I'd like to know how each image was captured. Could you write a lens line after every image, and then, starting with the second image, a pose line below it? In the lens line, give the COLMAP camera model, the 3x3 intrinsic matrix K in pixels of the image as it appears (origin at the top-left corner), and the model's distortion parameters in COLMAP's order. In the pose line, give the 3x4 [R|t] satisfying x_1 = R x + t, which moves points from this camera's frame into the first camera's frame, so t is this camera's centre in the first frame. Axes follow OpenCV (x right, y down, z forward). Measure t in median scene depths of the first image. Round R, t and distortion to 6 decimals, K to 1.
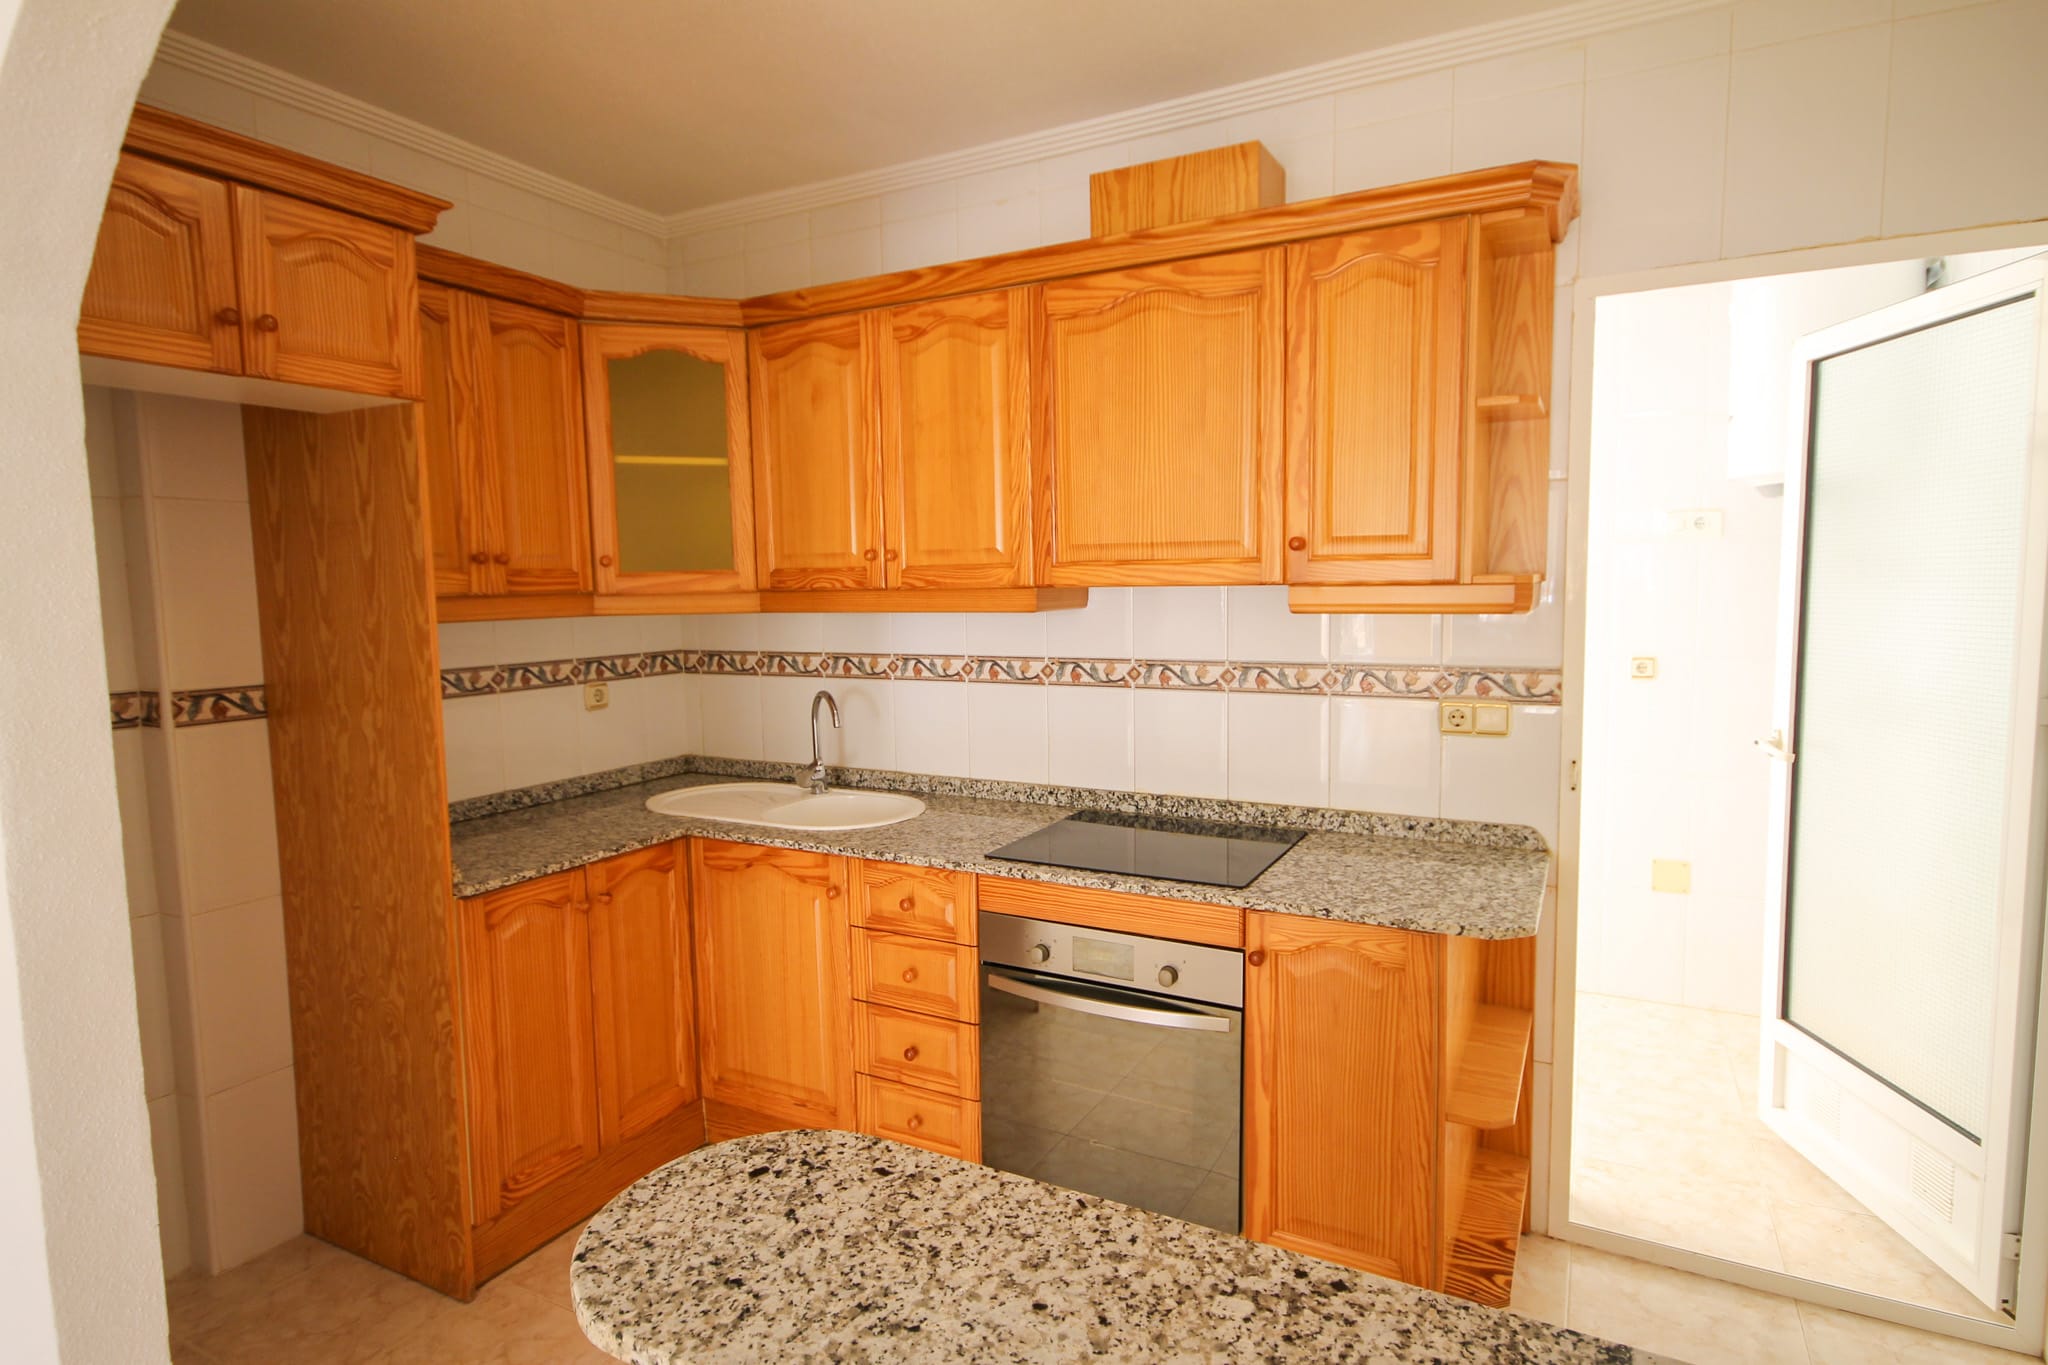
lens RADIAL K [[1072.0, 0, 1024.0], [0, 1072.0, 682.5], [0, 0, 1]] dist [-0.000036, 0.000548]
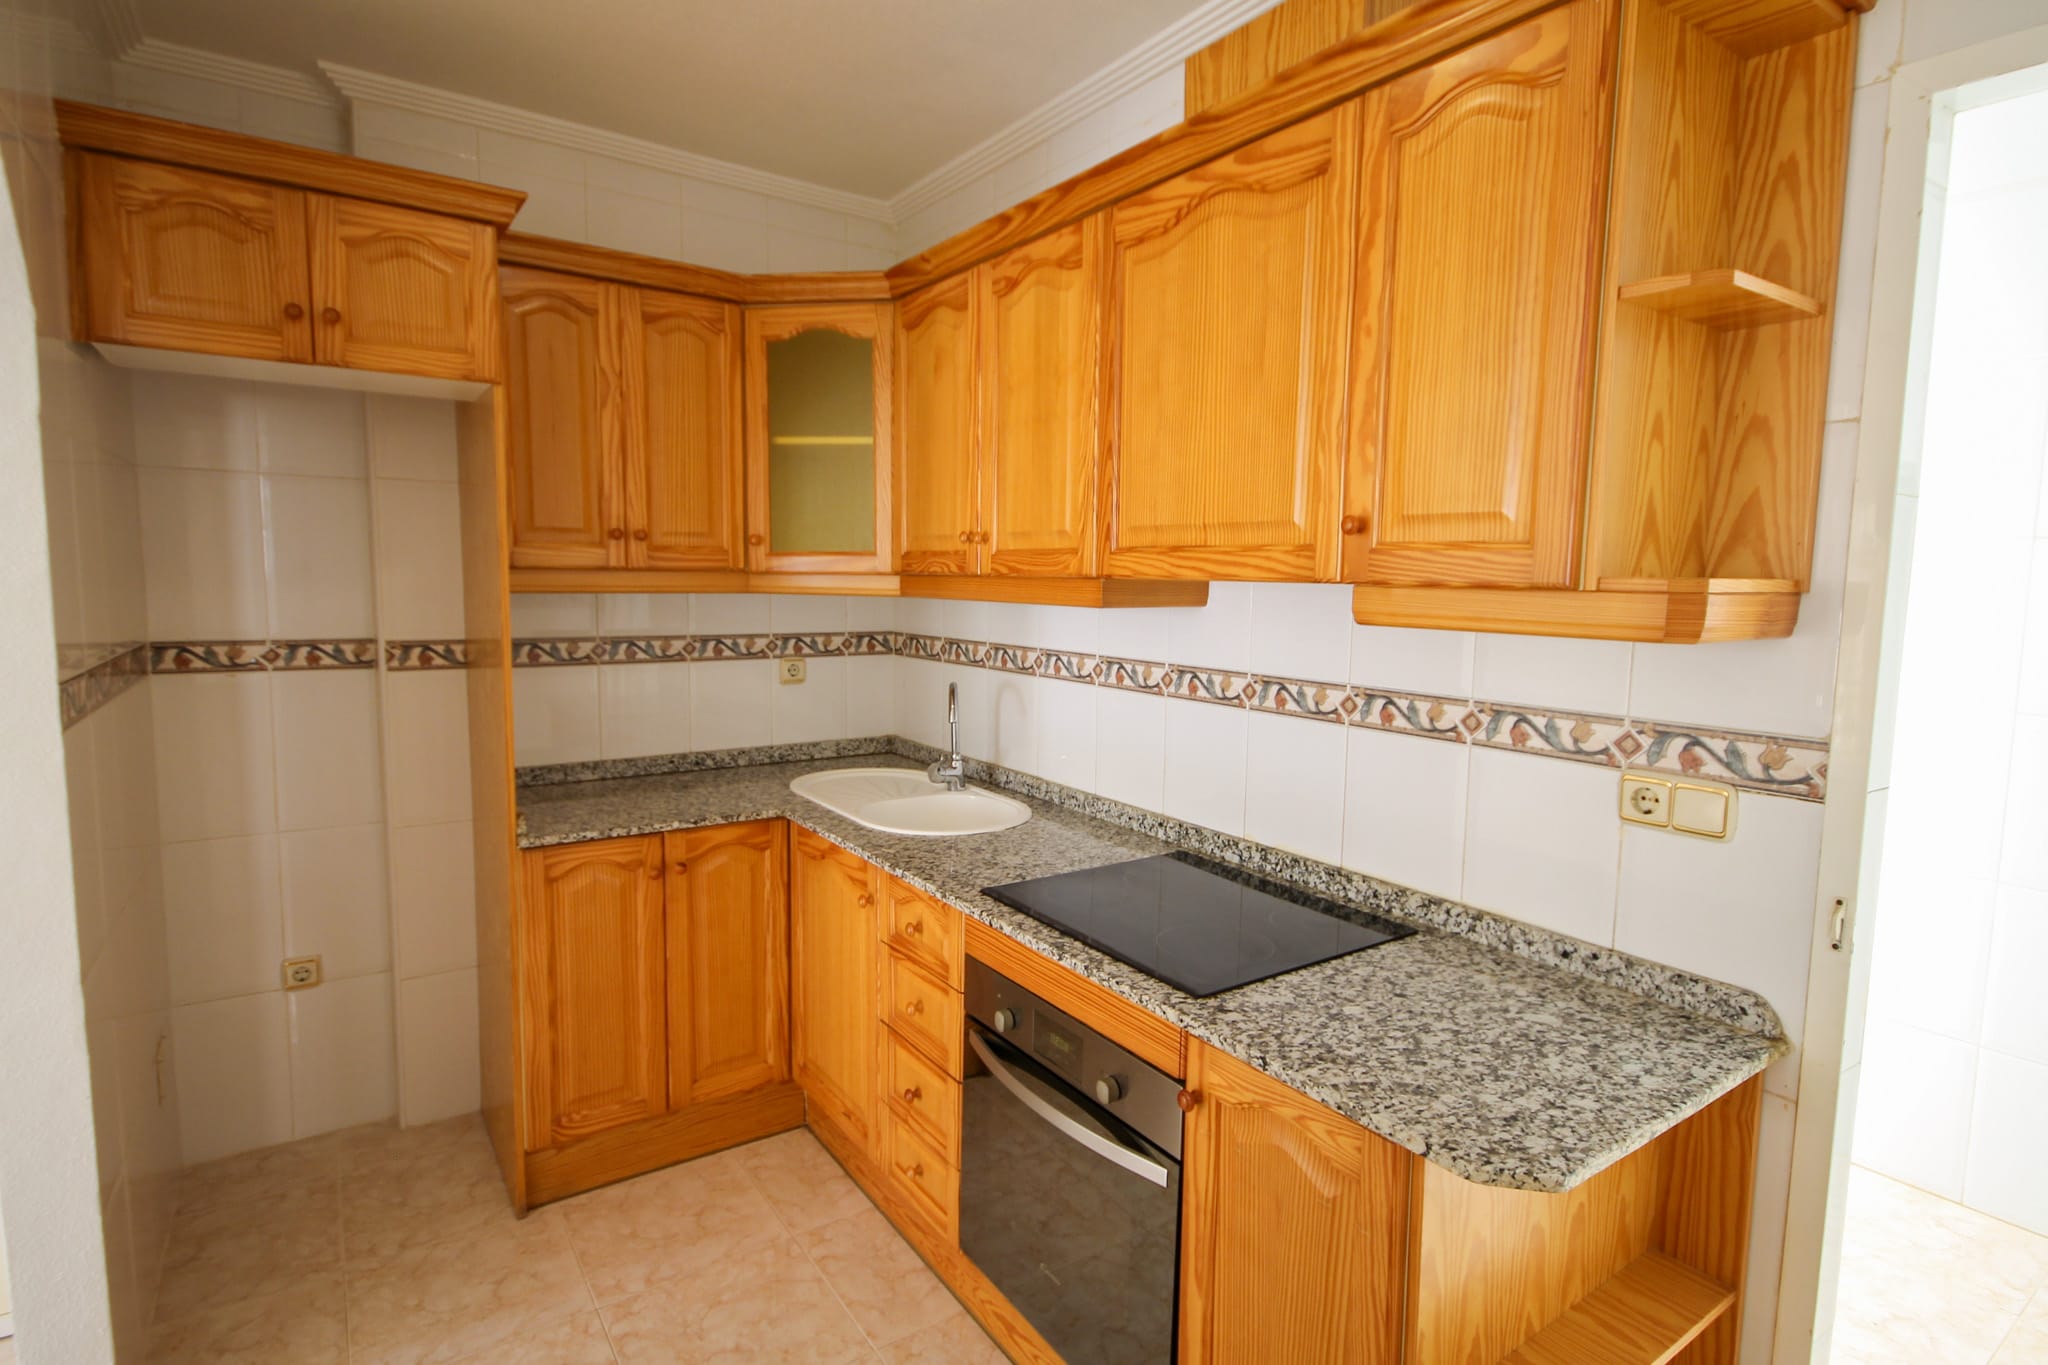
lens RADIAL K [[1023.3, 0, 1024.0], [0, 1023.3, 682.5], [0, 0, 1]] dist [0.001630, -0.000191]
pose [[0.891381, 0.077599, -0.446562, 0.328187], [-0.072861, 0.996955, 0.027802, -0.026558], [0.447360, 0.007755, 0.894320, 0.273001]]
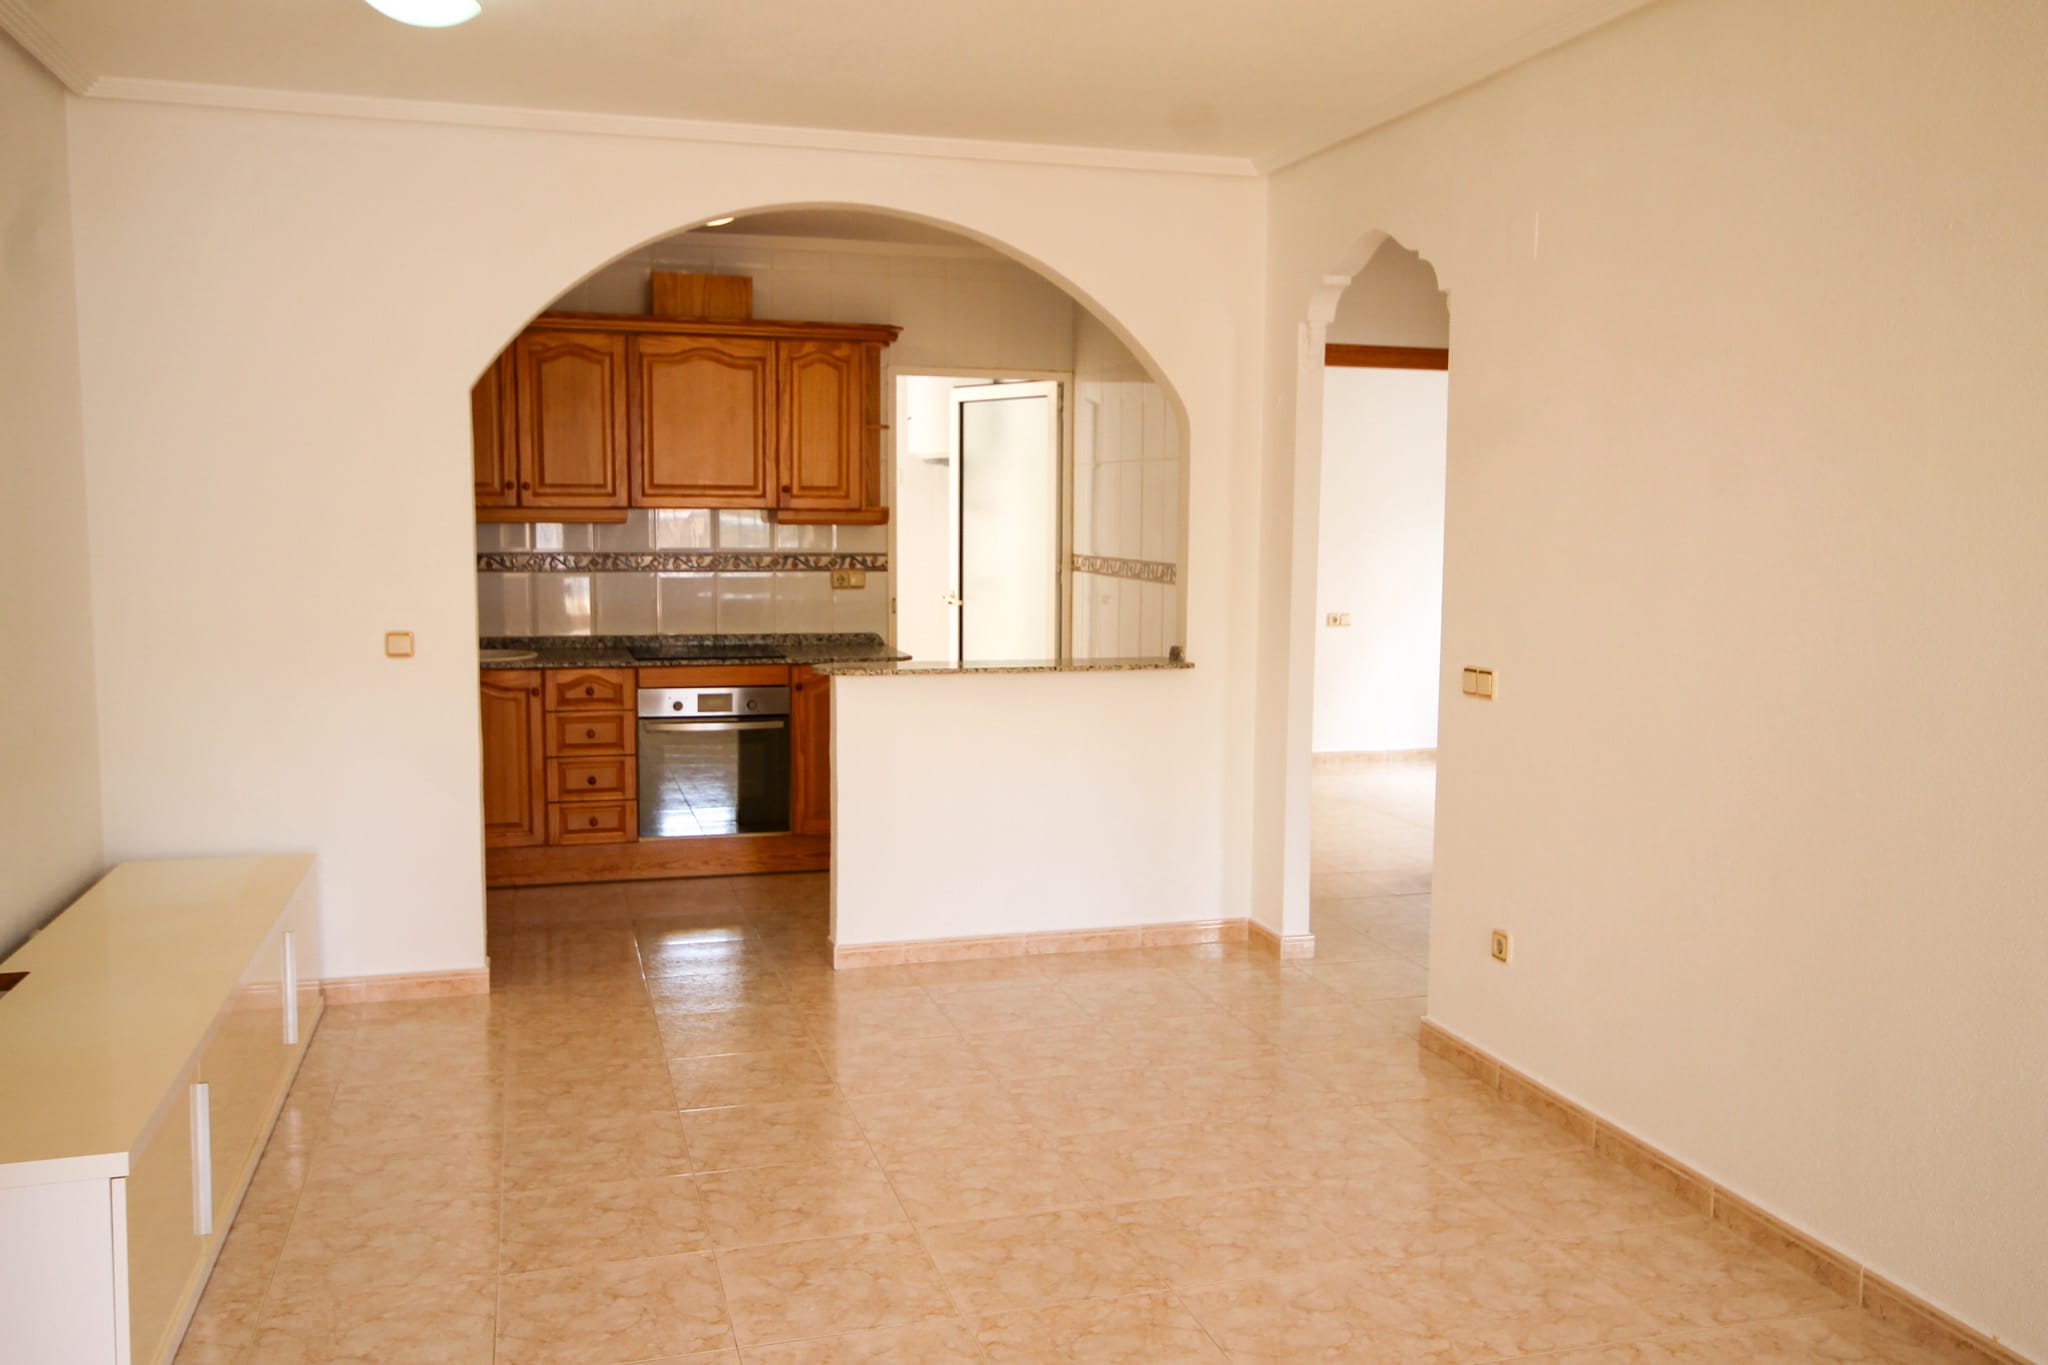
lens RADIAL K [[1652.9, 0, 1024.0], [0, 1652.9, 682.5], [0, 0, 1]] dist [0.001796, 0.000131]
pose [[0.711242, -0.053231, 0.700929, -1.421055], [0.045147, 0.998529, 0.030020, 0.138806], [-0.701496, 0.010294, 0.712599, -1.321965]]
